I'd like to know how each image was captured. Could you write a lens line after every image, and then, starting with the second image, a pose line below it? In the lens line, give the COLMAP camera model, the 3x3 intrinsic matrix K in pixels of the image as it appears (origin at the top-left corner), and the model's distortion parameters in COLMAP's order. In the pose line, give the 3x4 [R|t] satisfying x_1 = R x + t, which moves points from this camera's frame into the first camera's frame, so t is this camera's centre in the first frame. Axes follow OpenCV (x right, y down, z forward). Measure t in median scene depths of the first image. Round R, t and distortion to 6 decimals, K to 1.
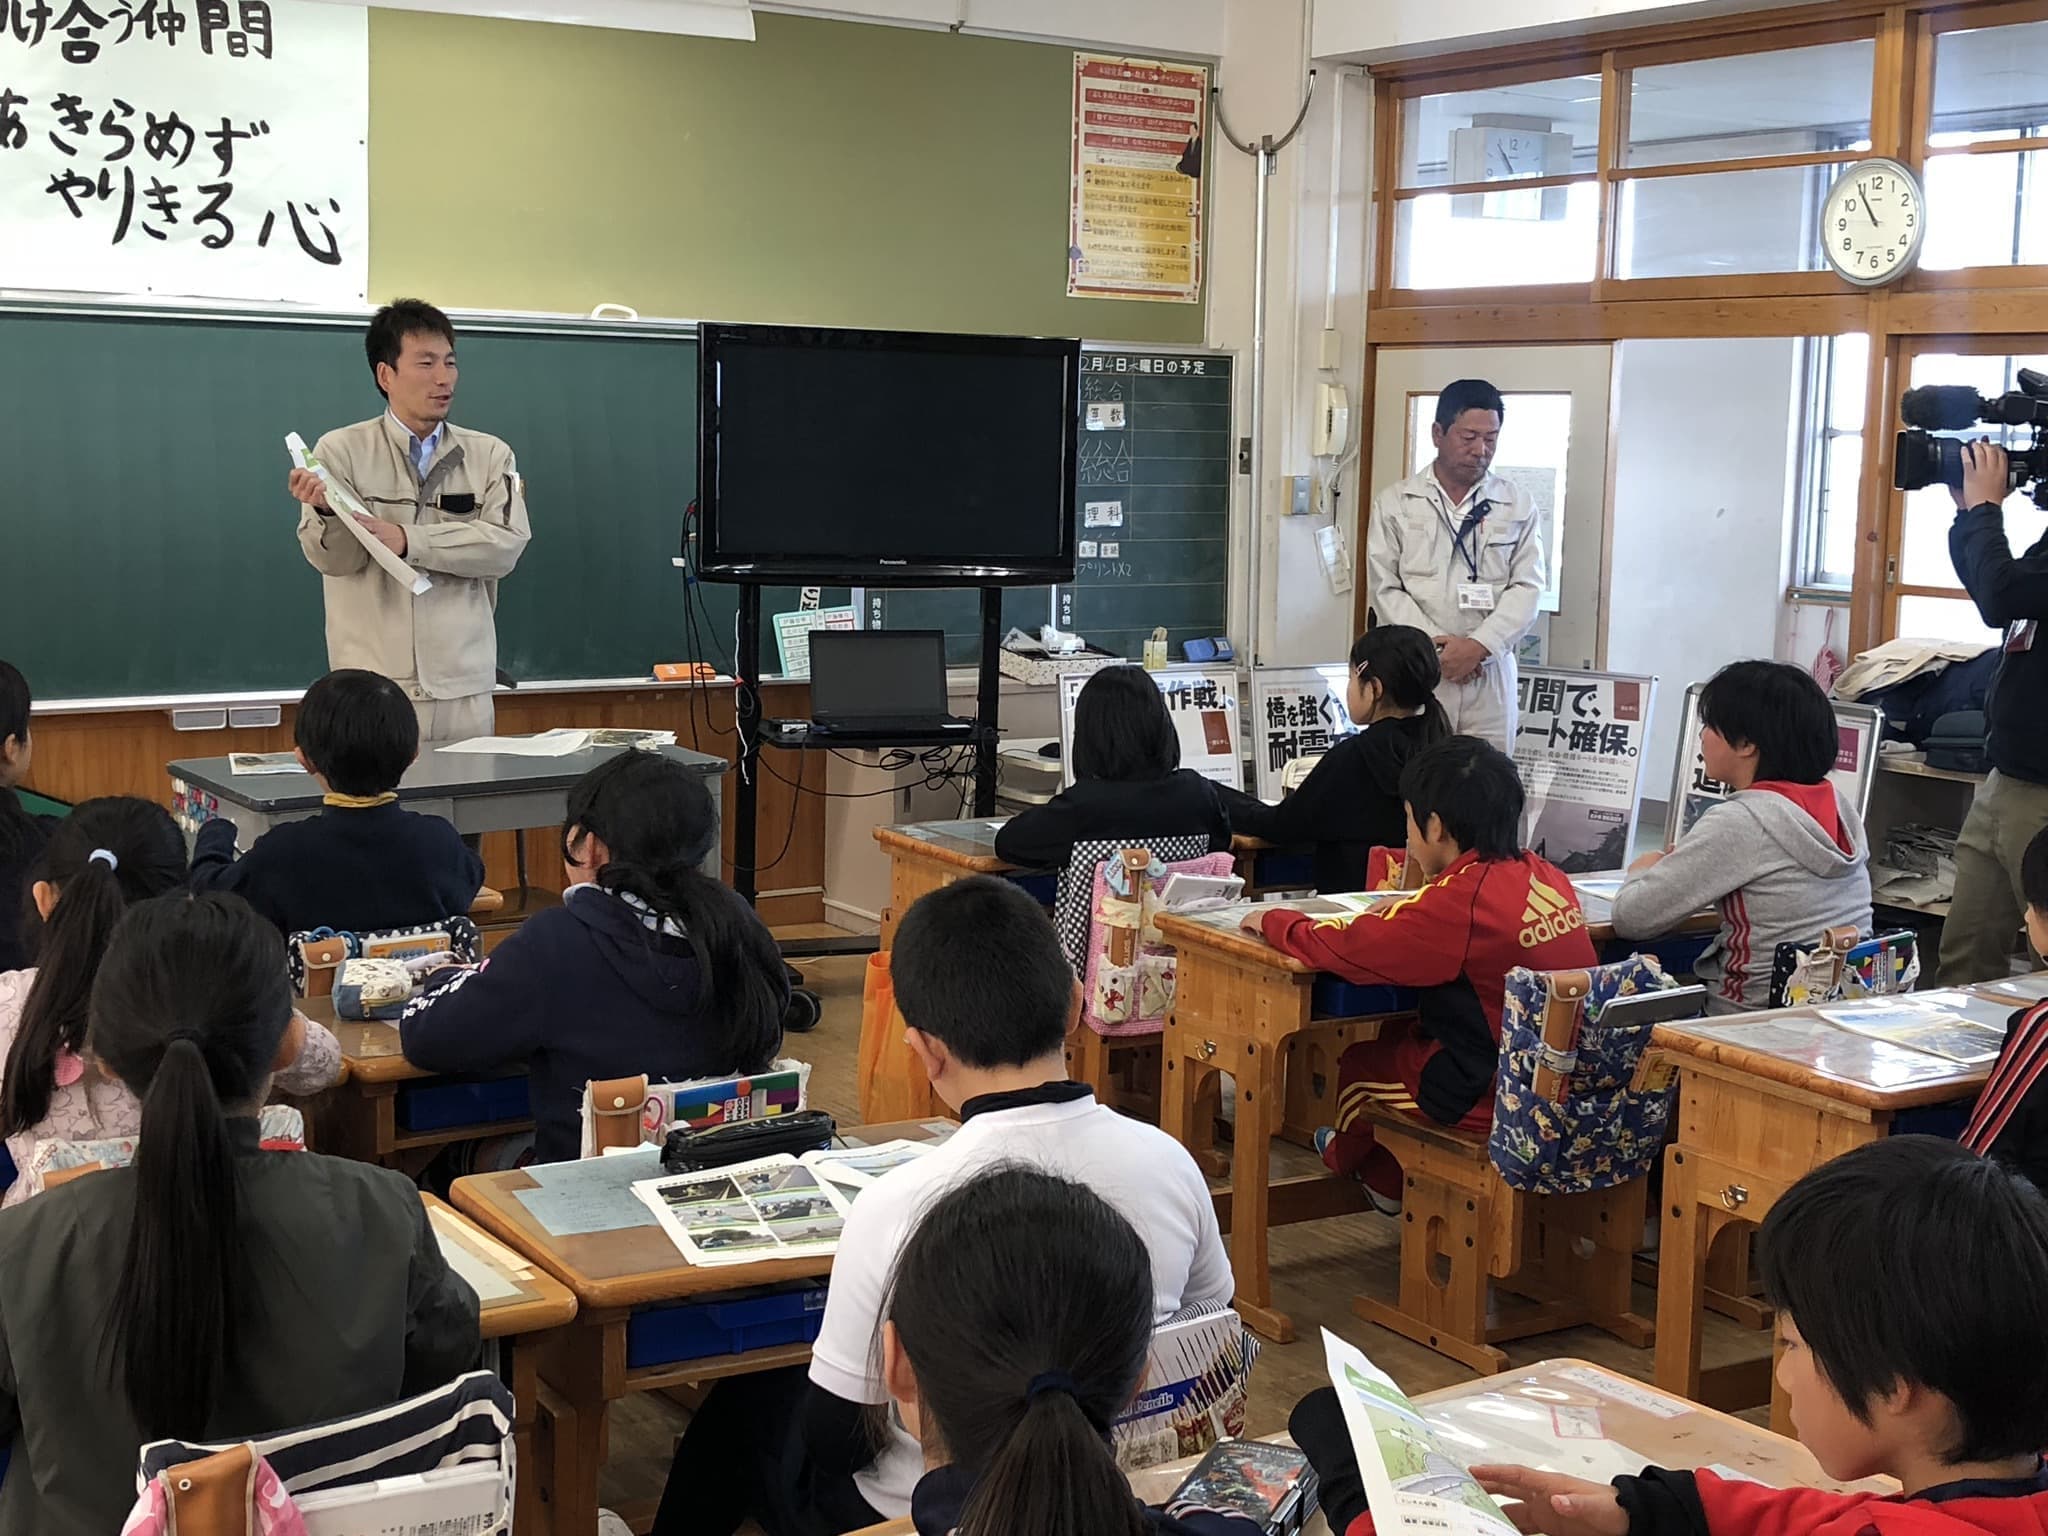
lens RADIAL K [[2665.0, 0, 1024.0], [0, 2665.0, 768.0], [0, 0, 1]] dist [0.176226, -0.496545]
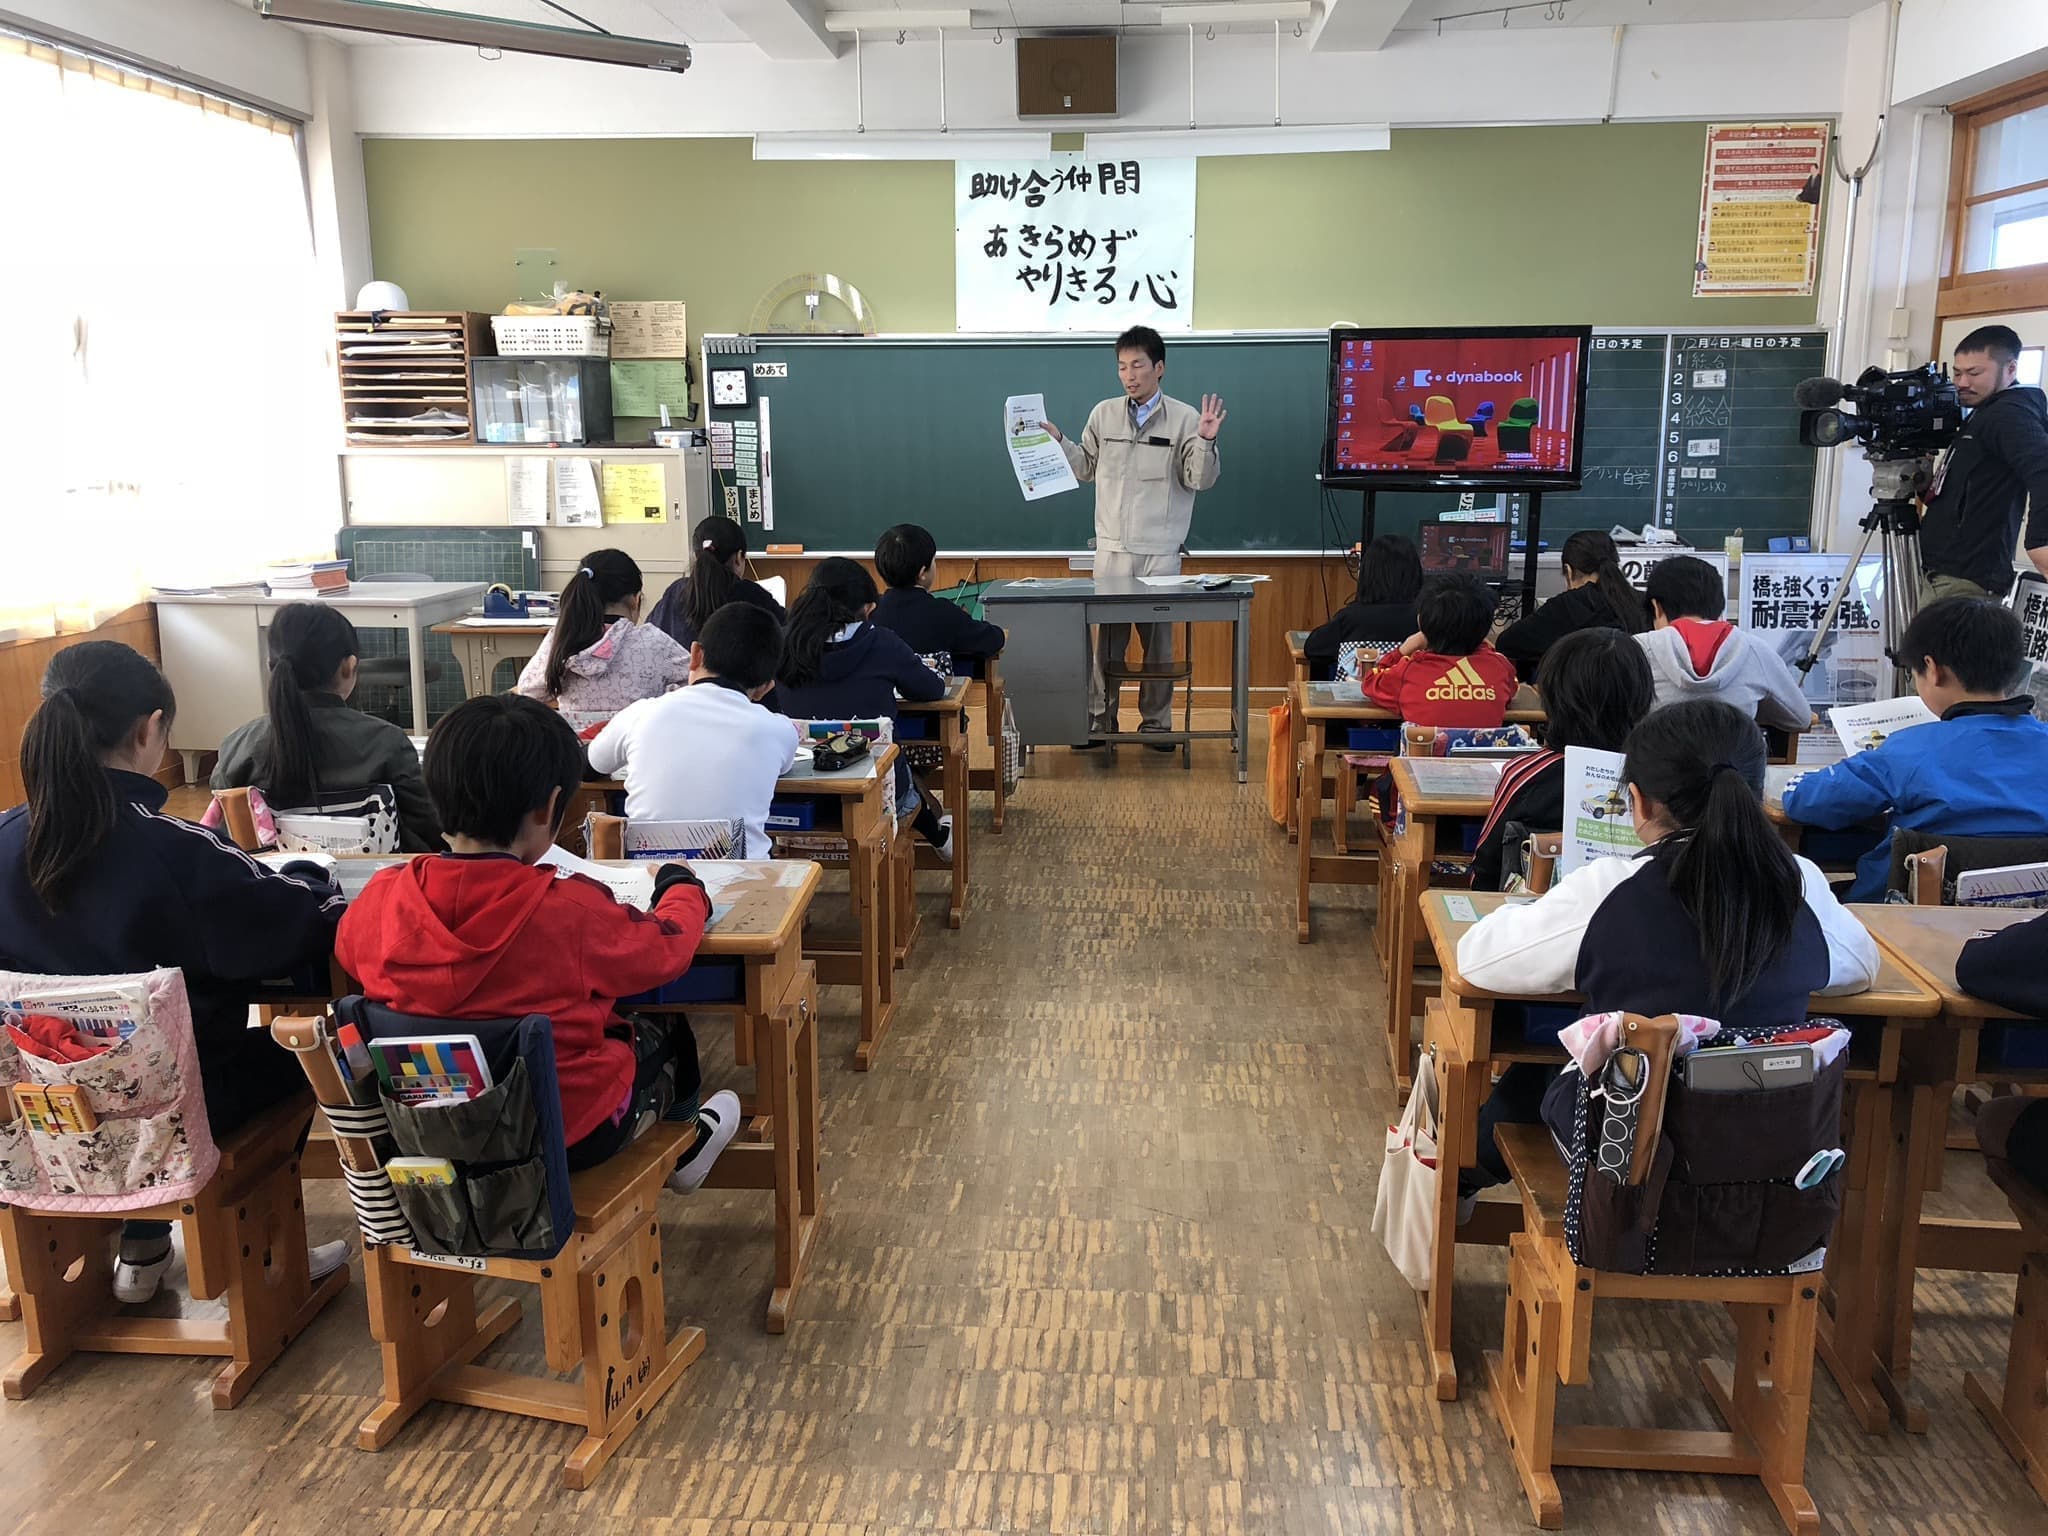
lens RADIAL K [[1648.5, 0, 1024.0], [0, 1648.5, 768.0], [0, 0, 1]] dist [0.017451, 0.006477]
pose [[0.793062, 0.106571, -0.599746, 0.339227], [-0.058206, 0.993330, 0.099541, 0.010757], [0.606354, -0.044034, 0.793975, 0.064368]]
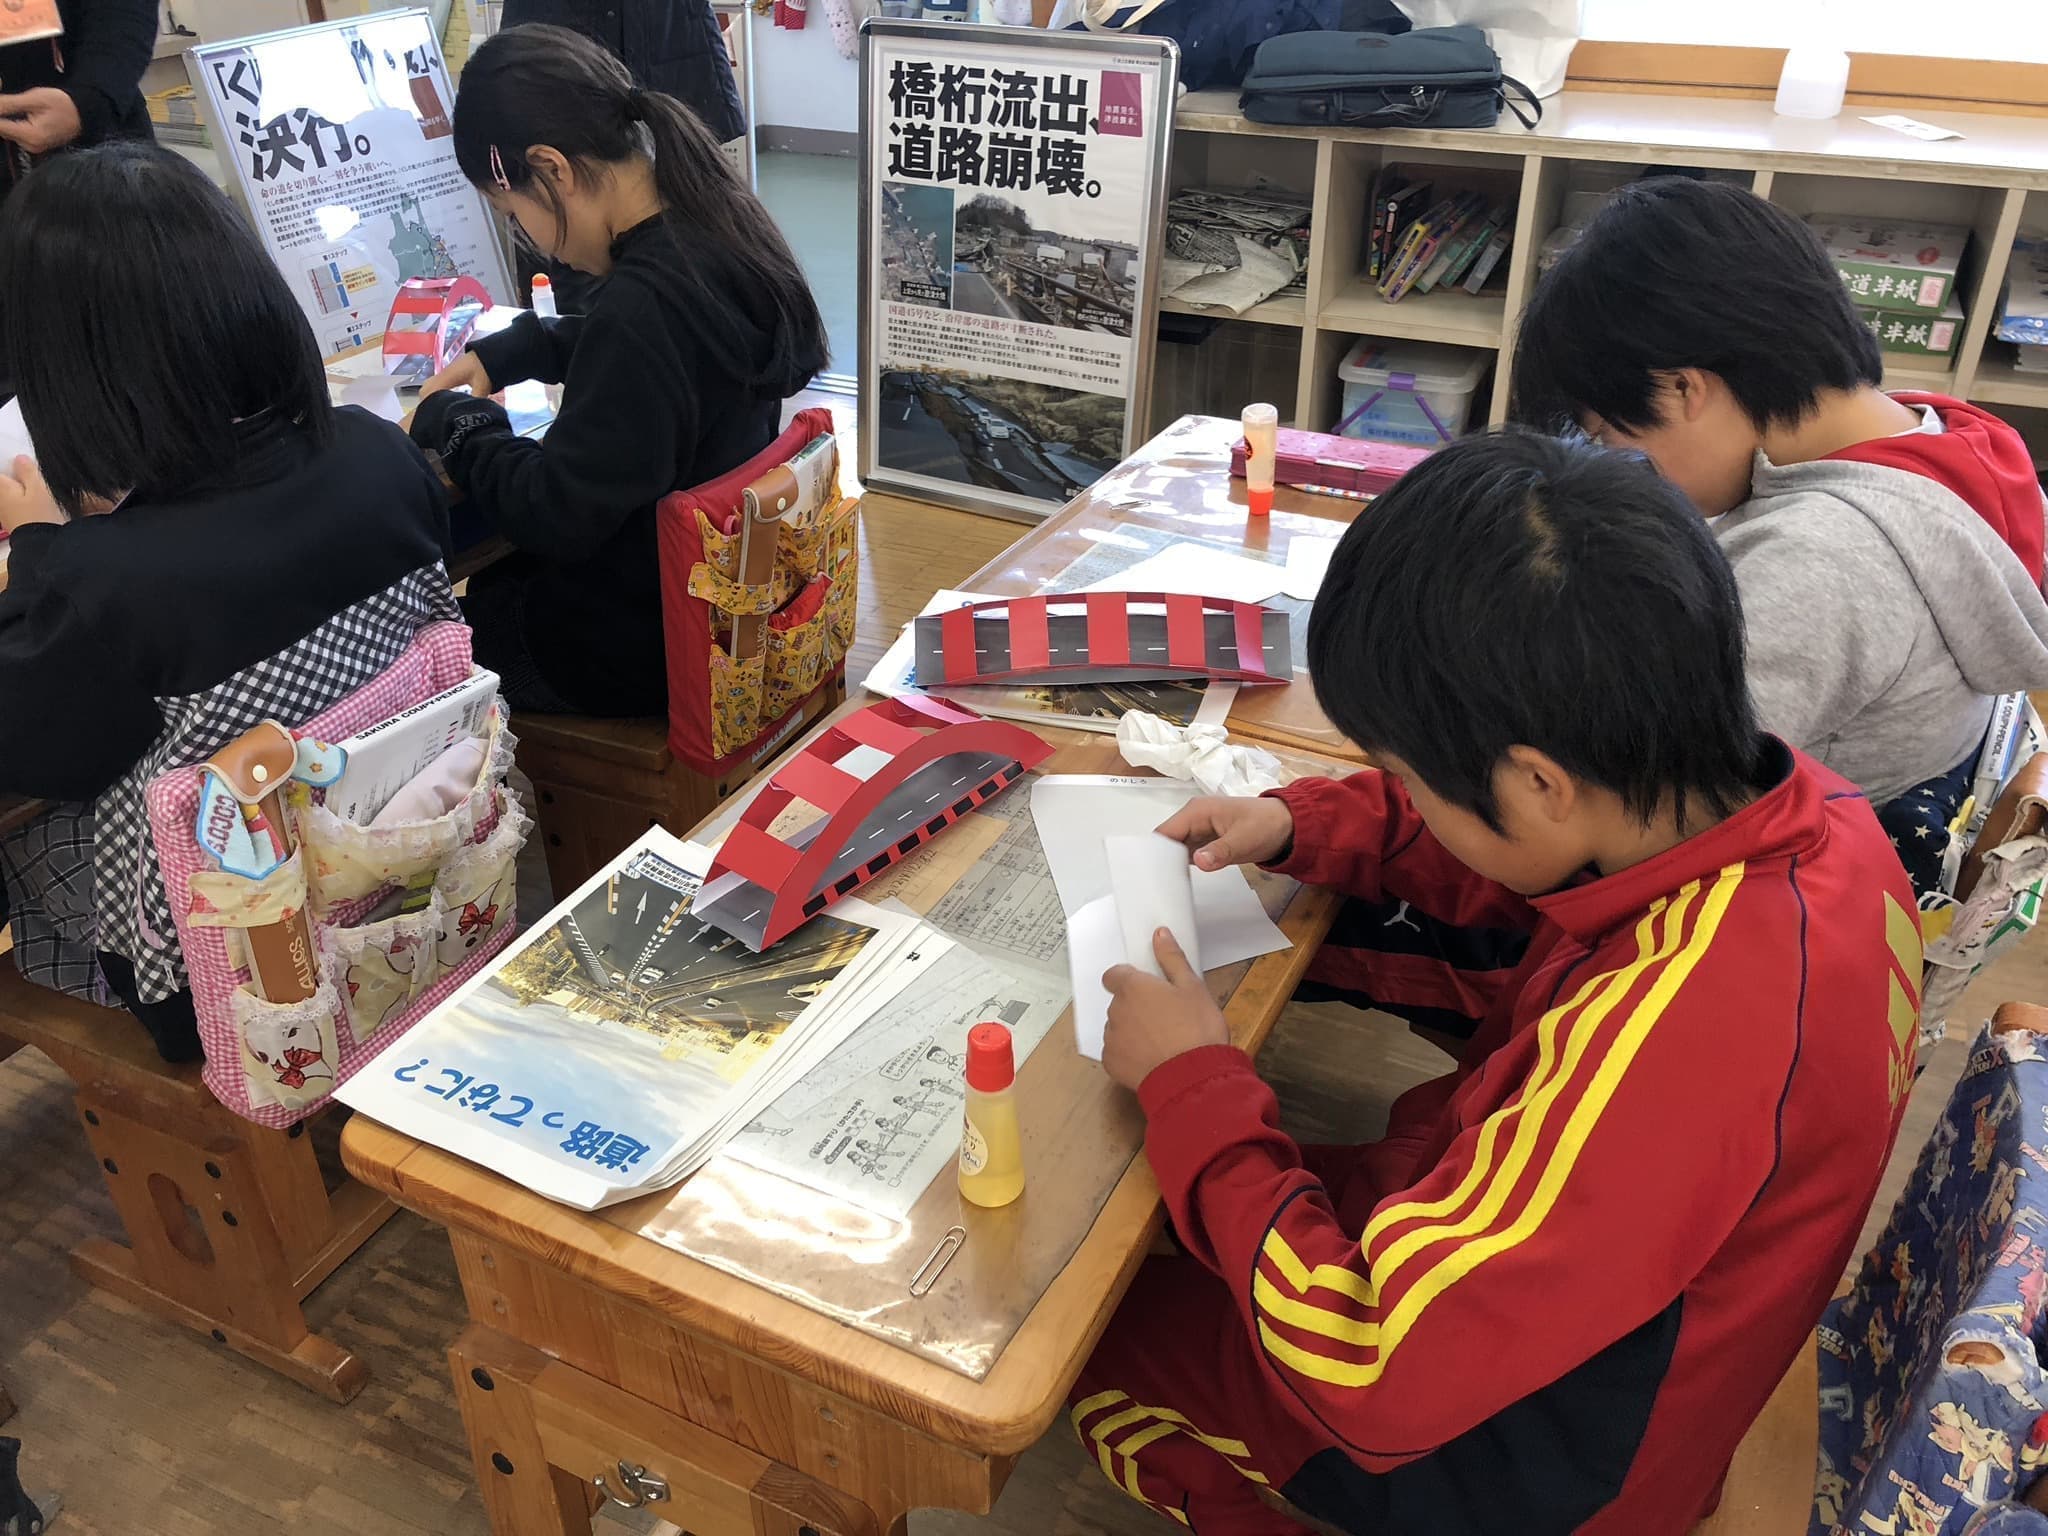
lens RADIAL K [[1623.7, 0, 1026.6], [0, 1623.7, 731.6], [0, 0, 1]] dist [0.072794, 0.001498]
pose [[0.825299, -0.312521, 0.470331, 0.016469], [0.091532, 0.895914, 0.434696, -0.045893], [-0.557228, -0.315704, 0.768003, 0.554595]]
